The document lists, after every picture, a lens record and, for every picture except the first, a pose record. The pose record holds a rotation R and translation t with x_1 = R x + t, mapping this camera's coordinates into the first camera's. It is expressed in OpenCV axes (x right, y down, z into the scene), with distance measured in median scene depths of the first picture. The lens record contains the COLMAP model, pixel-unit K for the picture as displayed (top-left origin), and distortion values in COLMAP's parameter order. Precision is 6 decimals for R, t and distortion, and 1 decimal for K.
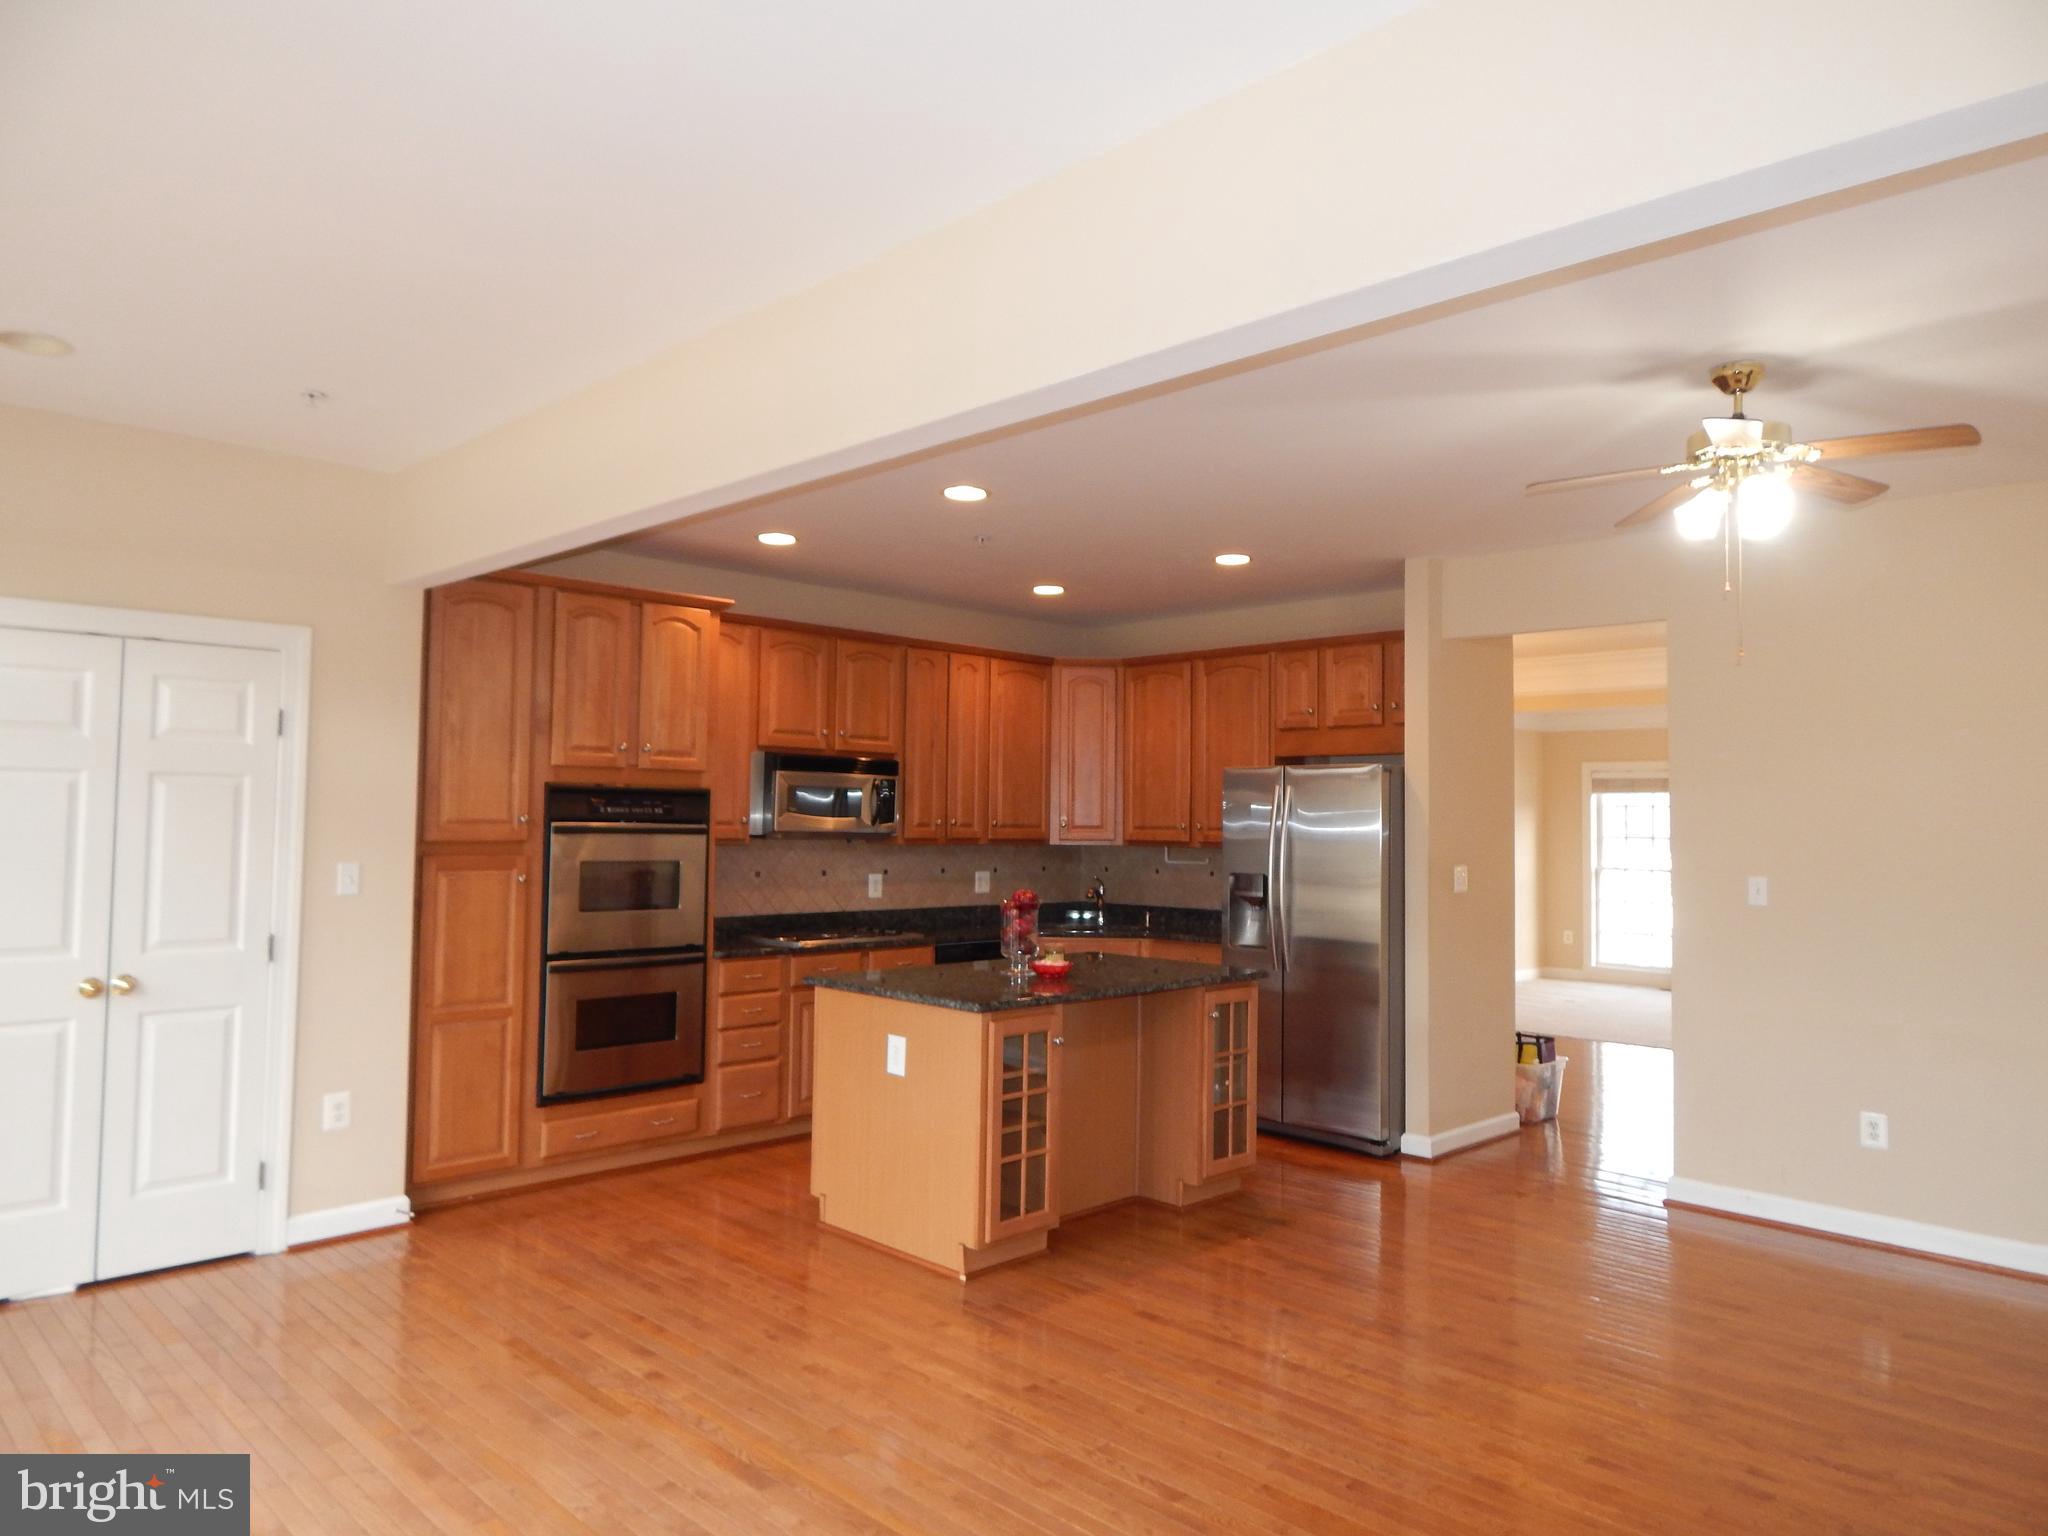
lens RADIAL K [[1345.4, 0, 1037.7], [0, 1345.4, 759.0], [0, 0, 1]] dist [0.006923, -0.010029]
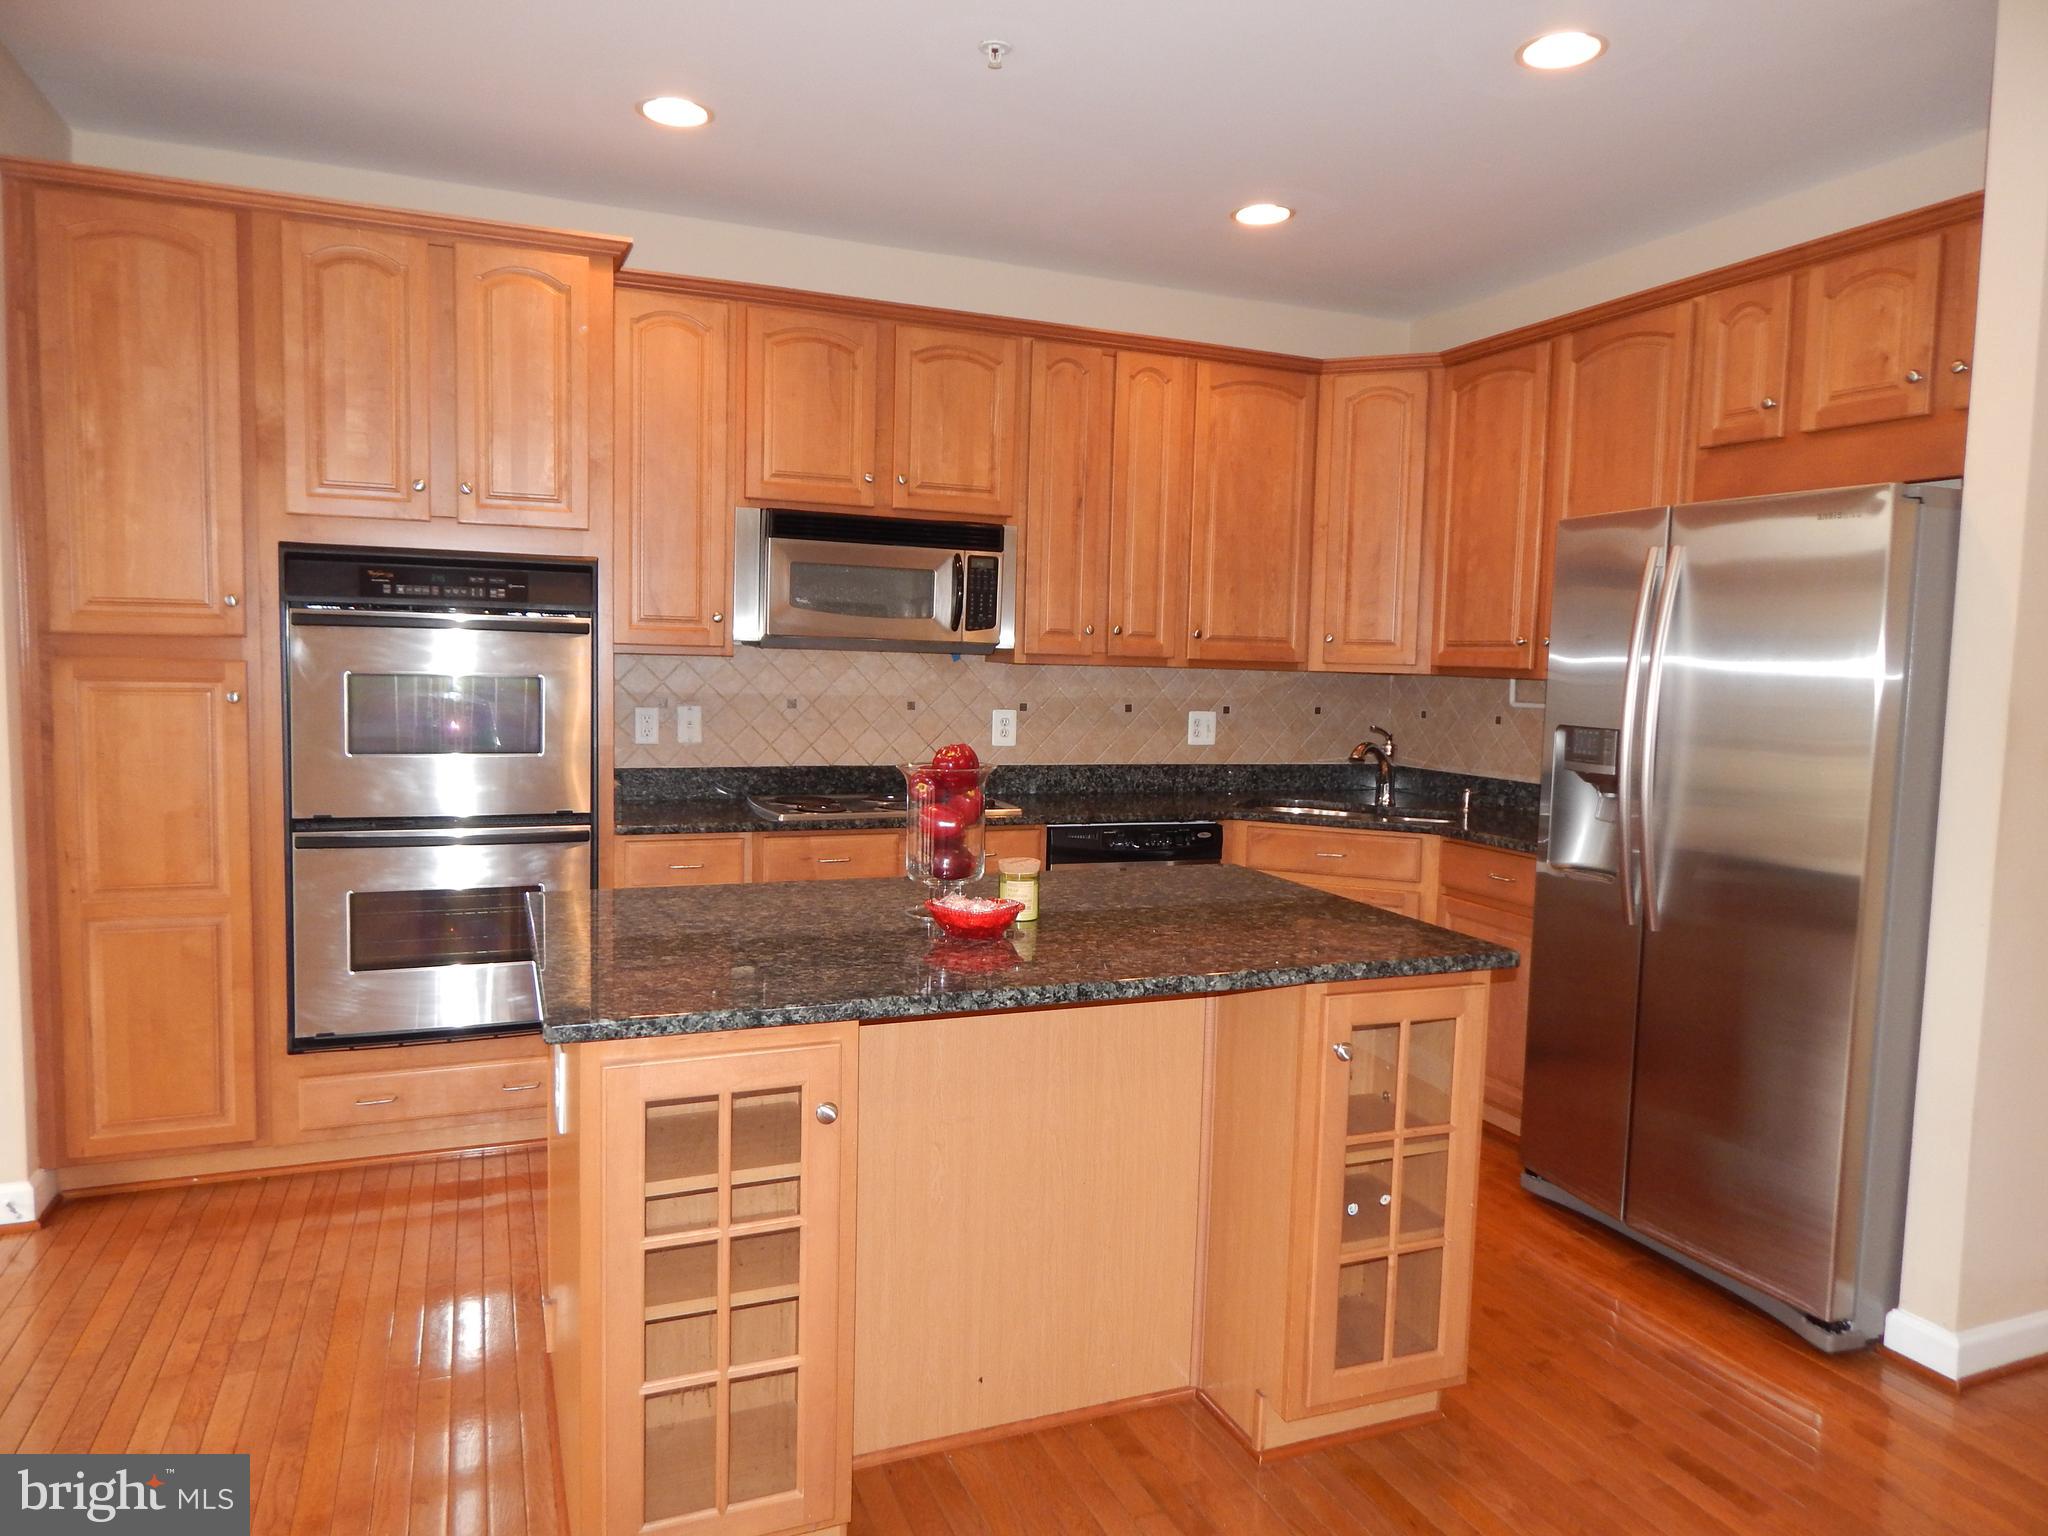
lens RADIAL K [[1345.4, 0, 1037.1], [0, 1345.4, 758.0], [0, 0, 1]] dist [0.006923, -0.010029]
pose [[0.922596, 0.041012, -0.383581, 0.171813], [0.004325, 0.993171, 0.116591, 0.039720], [0.385743, -0.109225, 0.916118, 0.493546]]
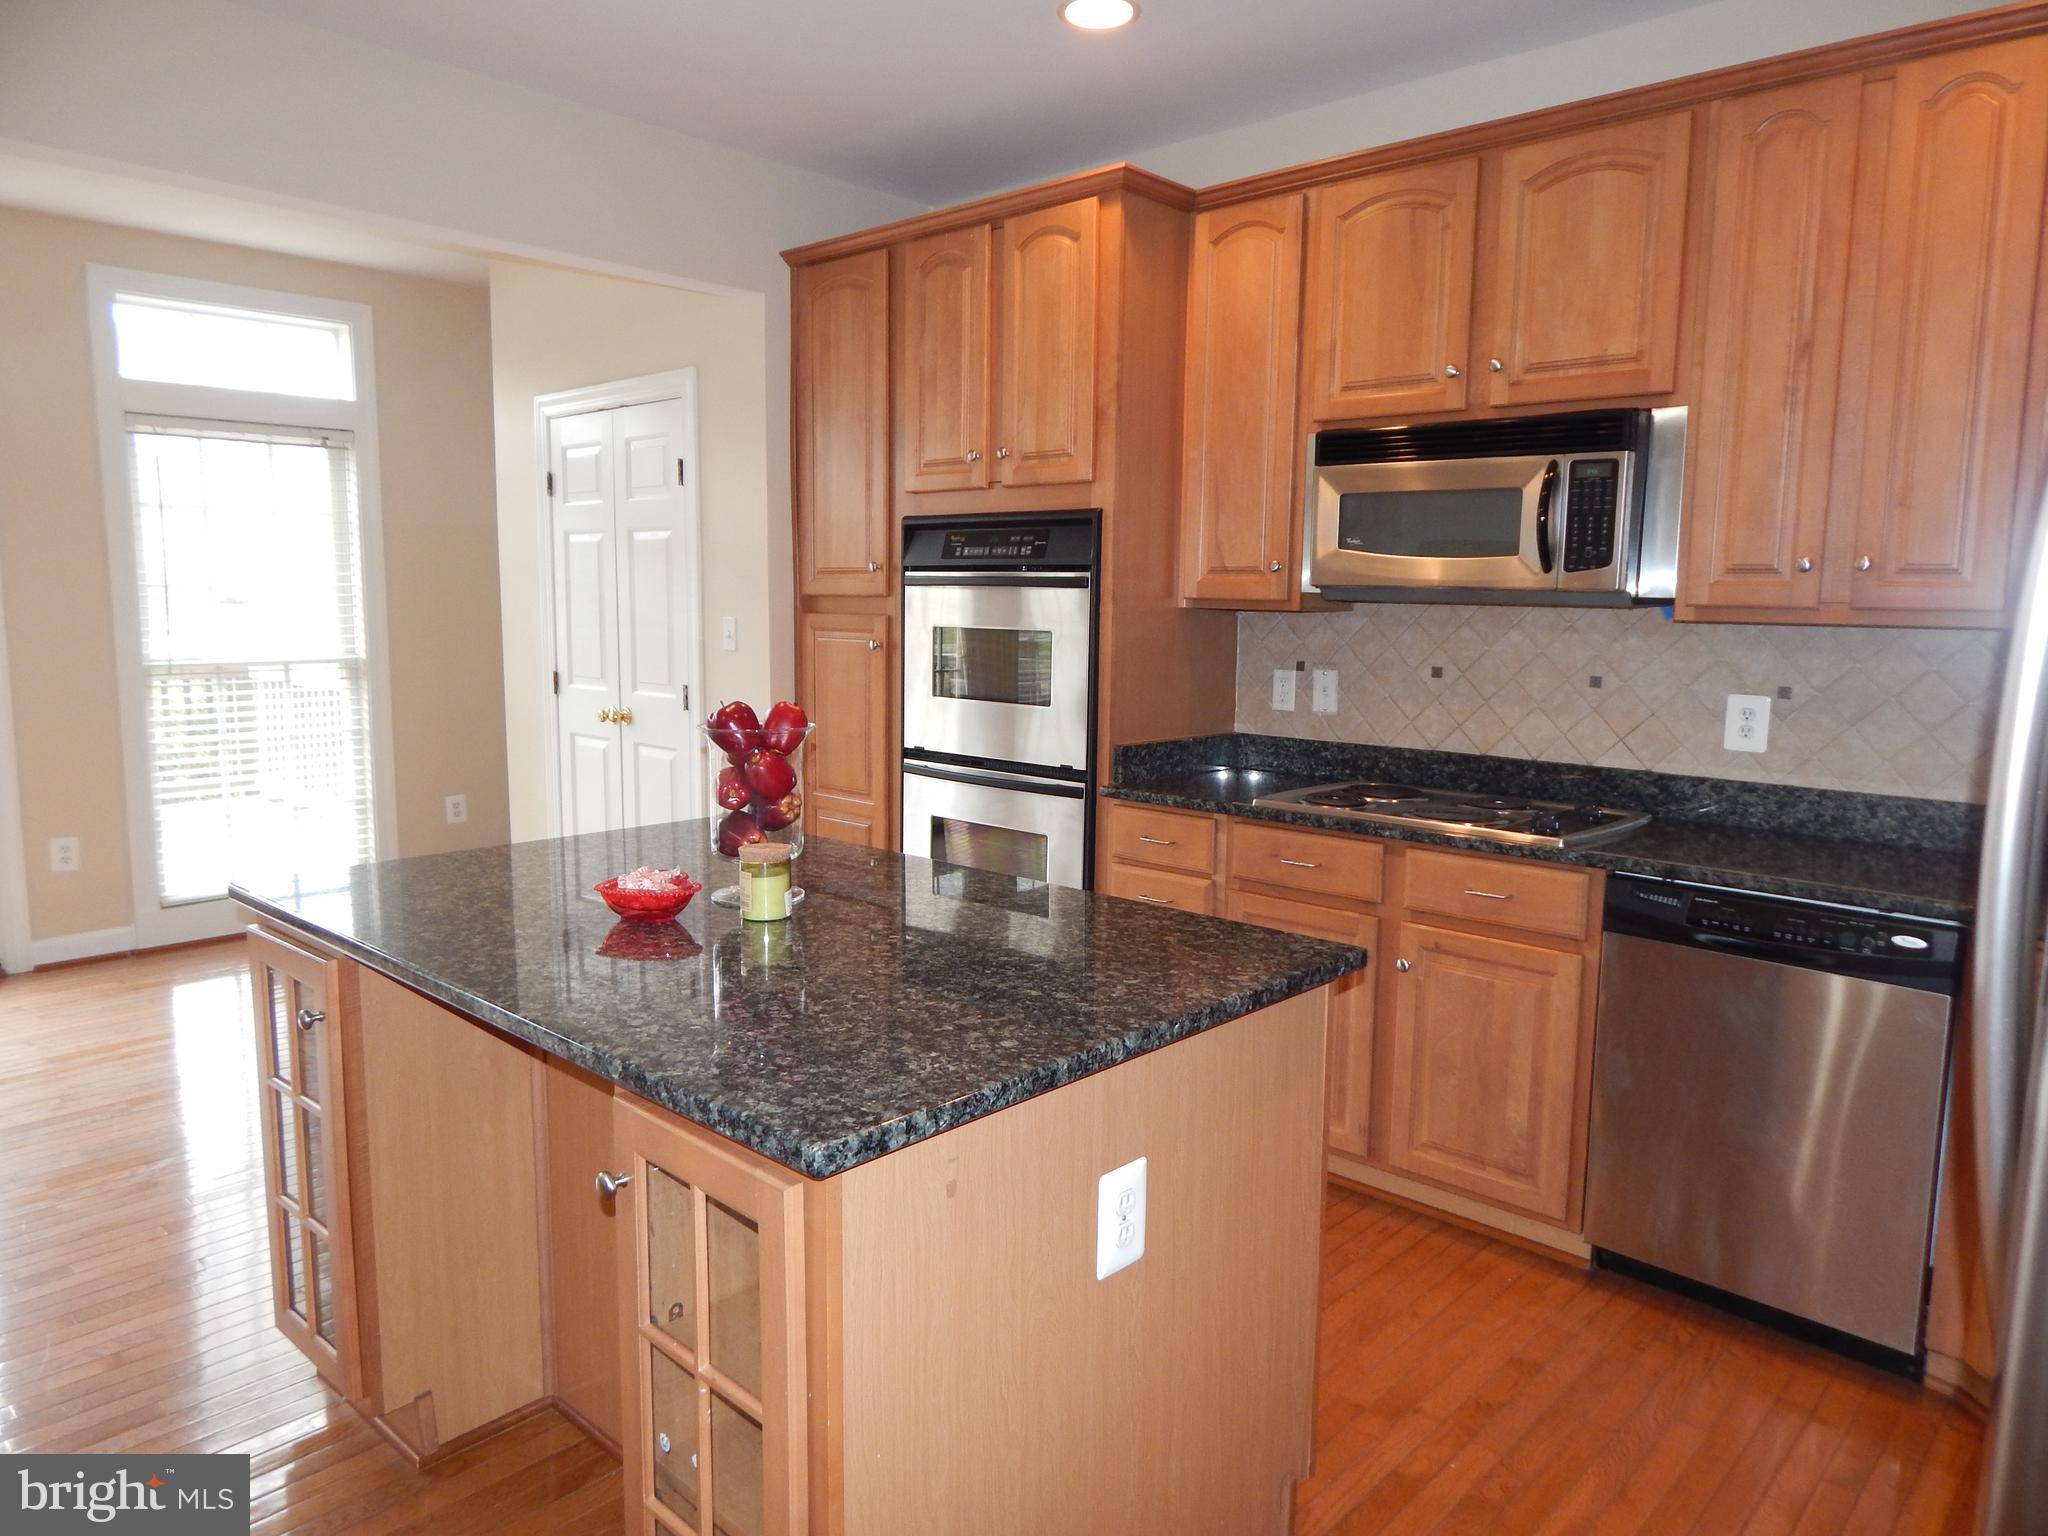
lens RADIAL K [[1345.4, 0, 1022.6], [0, 1345.4, 758.7], [0, 0, 1]] dist [0.006923, -0.010029]
pose [[0.035888, 0.108644, -0.993433, 0.343033], [0.033797, 0.993373, 0.109858, 0.062102], [0.998784, -0.037517, 0.031978, 0.915570]]
